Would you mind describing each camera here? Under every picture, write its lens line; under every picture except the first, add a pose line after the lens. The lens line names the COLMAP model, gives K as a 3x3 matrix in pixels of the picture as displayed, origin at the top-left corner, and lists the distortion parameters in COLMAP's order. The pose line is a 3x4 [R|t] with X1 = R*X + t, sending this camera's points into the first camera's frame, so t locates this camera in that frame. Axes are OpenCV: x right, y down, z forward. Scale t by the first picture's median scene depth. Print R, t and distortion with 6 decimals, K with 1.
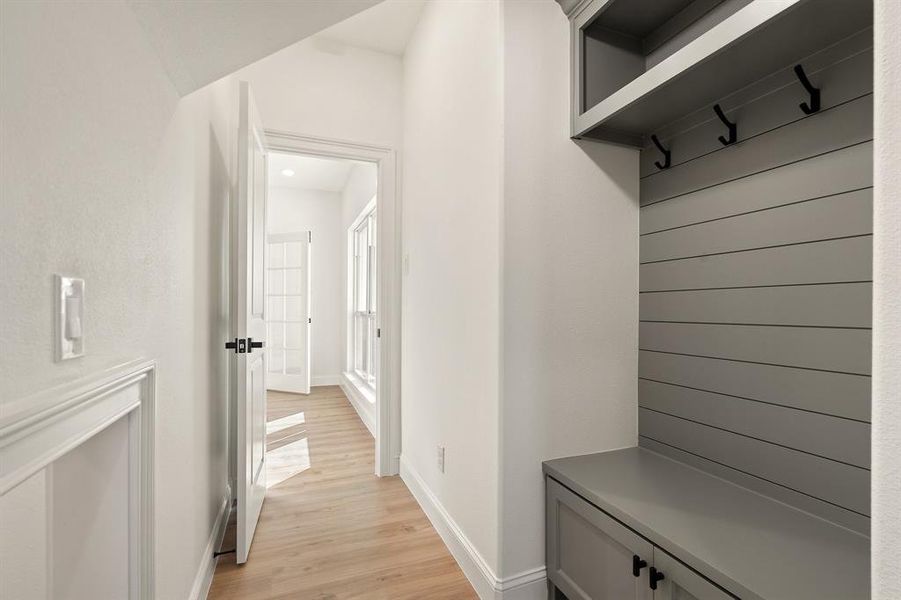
lens RADIAL K [[415.8, 0, 445.2], [0, 415.8, 305.1], [0, 0, 1]] dist [0.000292, -0.000725]
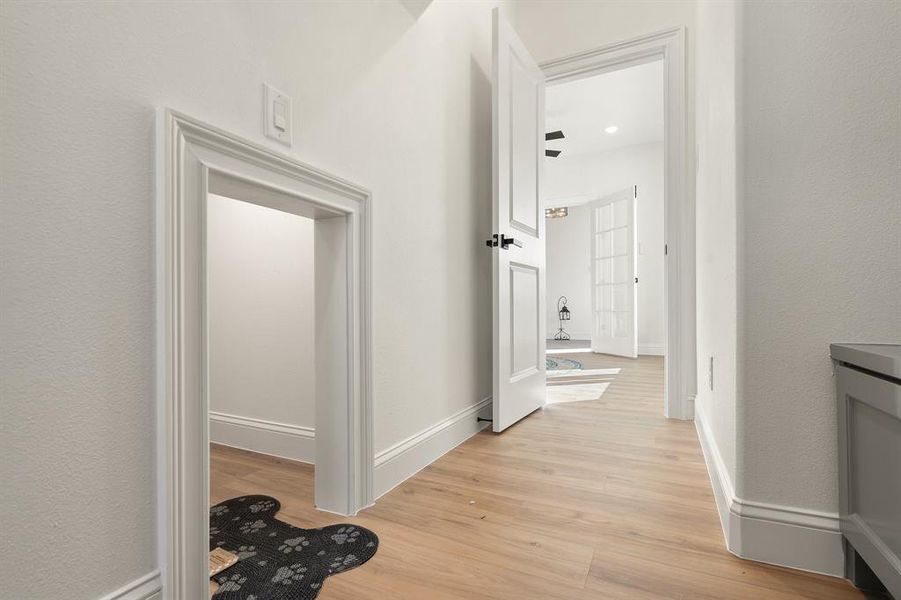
lens RADIAL K [[415.8, 0, 446.5], [0, 415.8, 304.2], [0, 0, 1]] dist [0.000292, -0.000725]
pose [[0.662596, -0.008141, -0.748933, 0.203839], [0.002646, 0.999960, -0.008529, 0.207034], [0.748973, 0.003669, 0.662591, 0.104018]]
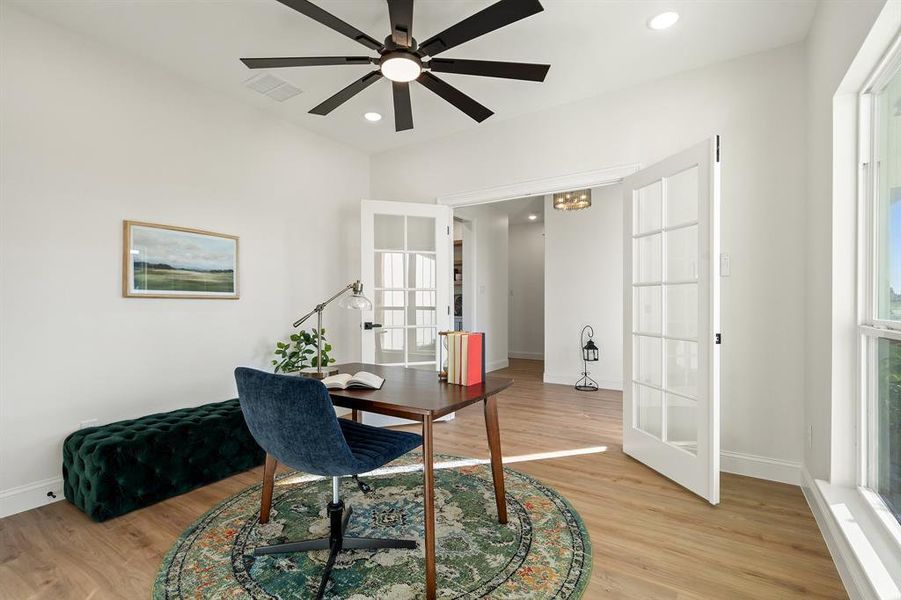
lens RADIAL K [[415.8, 0, 447.7], [0, 415.8, 305.6], [0, 0, 1]] dist [0.000292, -0.000725]
pose [[0.584493, 0.002399, -0.811395, -0.282762], [0.003544, 0.999979, 0.005510, -0.004108], [0.811391, -0.006096, 0.584472, 1.067019]]
